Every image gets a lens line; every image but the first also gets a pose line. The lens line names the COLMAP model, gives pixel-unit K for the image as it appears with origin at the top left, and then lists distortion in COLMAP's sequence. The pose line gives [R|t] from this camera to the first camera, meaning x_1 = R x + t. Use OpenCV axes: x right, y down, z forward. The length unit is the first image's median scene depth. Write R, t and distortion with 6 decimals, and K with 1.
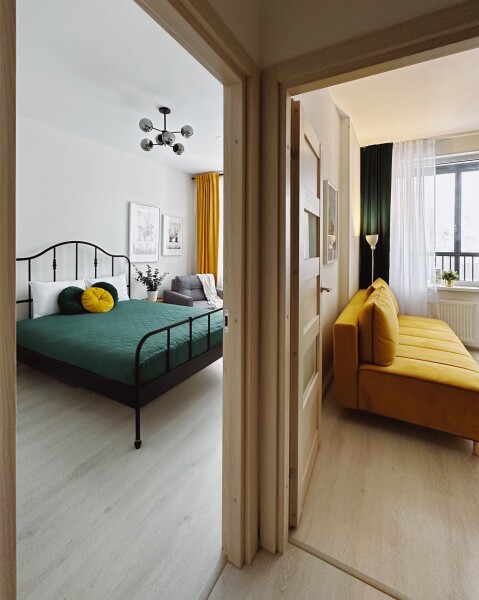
lens RADIAL K [[286.8, 0, 239.1], [0, 286.8, 234.9], [0, 0, 1]] dist [-0.000041, 0.000014]
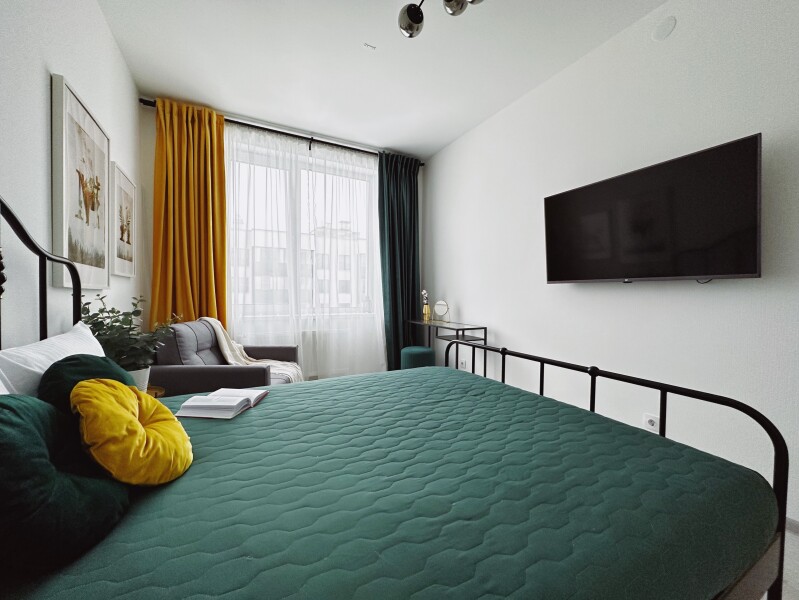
lens RADIAL K [[323.9, 0, 395.2], [0, 323.9, 295.8], [0, 0, 1]] dist [0.001320, -0.000016]
pose [[0.561199, 0.011929, 0.827595, -0.453471], [-0.063404, 0.997578, 0.028616, 0.073184], [-0.825249, -0.068532, 0.560596, 0.516636]]
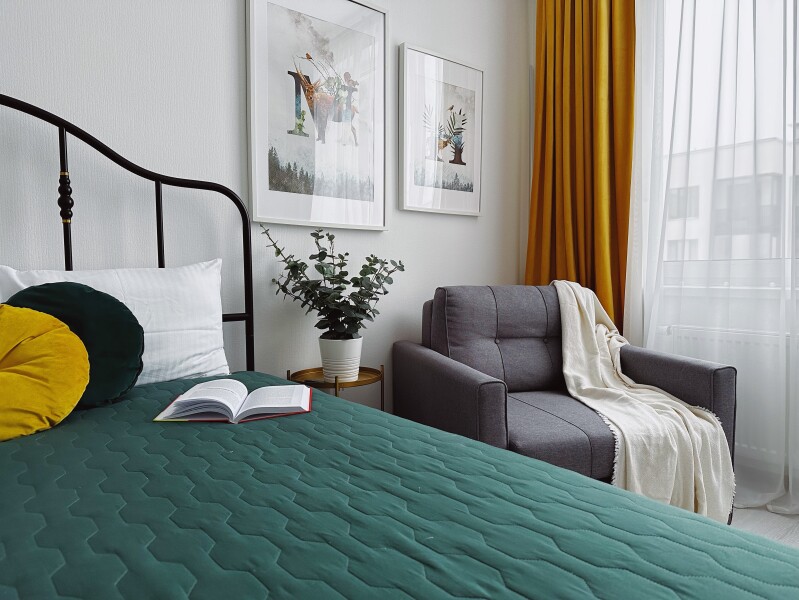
lens RADIAL K [[556.7, 0, 399.5], [0, 556.7, 300.0], [0, 0, 1]] dist [0.087612, -0.105246]
pose [[0.920734, 0.034801, -0.388635, -0.073977], [0.010949, 0.993318, 0.114888, 0.107924], [0.390037, -0.110037, 0.914201, 0.585717]]
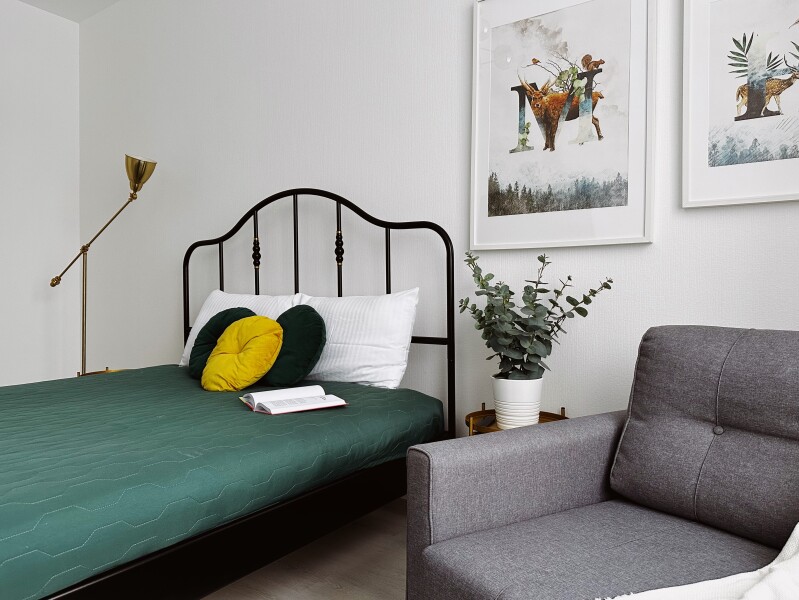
lens RADIAL K [[556.7, 0, 399.5], [0, 556.7, 300.0], [0, 0, 1]] dist [0.087612, -0.105246]
pose [[-0.100931, 0.026817, -0.994532, 0.112189], [0.060616, 0.997945, 0.020757, 0.124277], [0.993045, -0.058189, -0.102349, 0.959550]]
